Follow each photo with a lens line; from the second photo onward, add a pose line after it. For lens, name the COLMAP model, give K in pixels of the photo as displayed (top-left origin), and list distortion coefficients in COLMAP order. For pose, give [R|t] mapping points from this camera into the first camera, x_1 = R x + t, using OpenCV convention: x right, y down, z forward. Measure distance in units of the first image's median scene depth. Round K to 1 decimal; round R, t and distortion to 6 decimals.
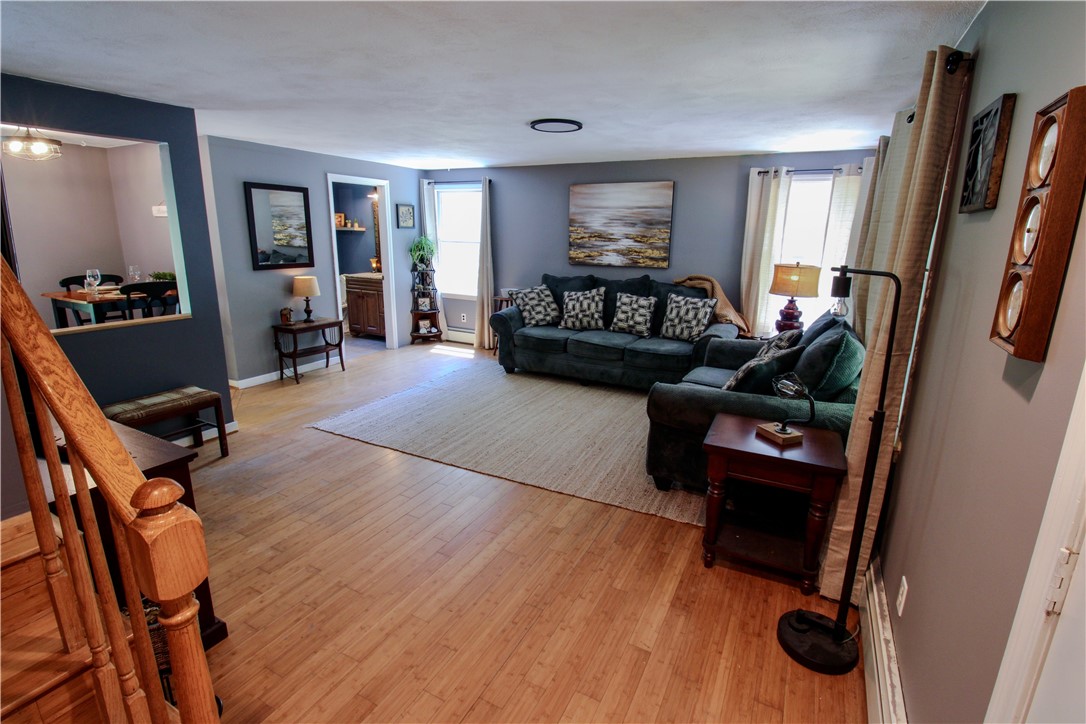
lens RADIAL K [[506.9, 0, 543.4], [0, 506.9, 359.3], [0, 0, 1]] dist [0.000424, 0.000011]
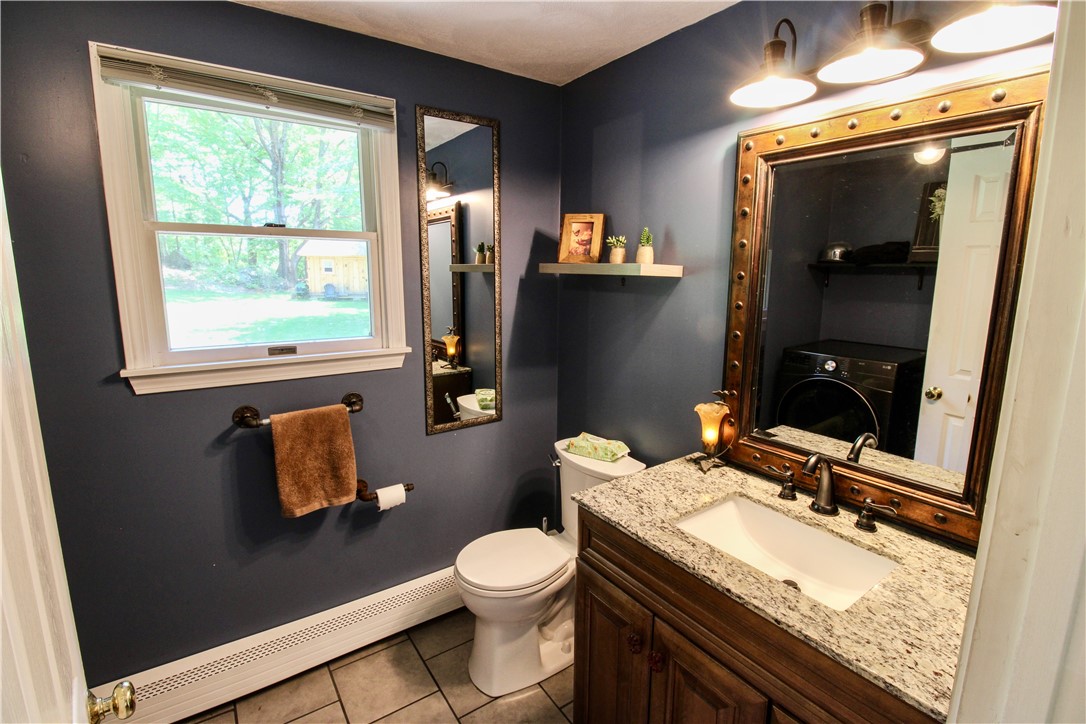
lens RADIAL K [[506.9, 0, 543.7], [0, 506.9, 360.2], [0, 0, 1]] dist [0.000424, 0.000011]
pose [[0.889784, 0.071527, -0.450742, -0.298549], [-0.104932, 0.993246, -0.049525, -0.195999], [0.444155, 0.091363, 0.891279, 0.762703]]
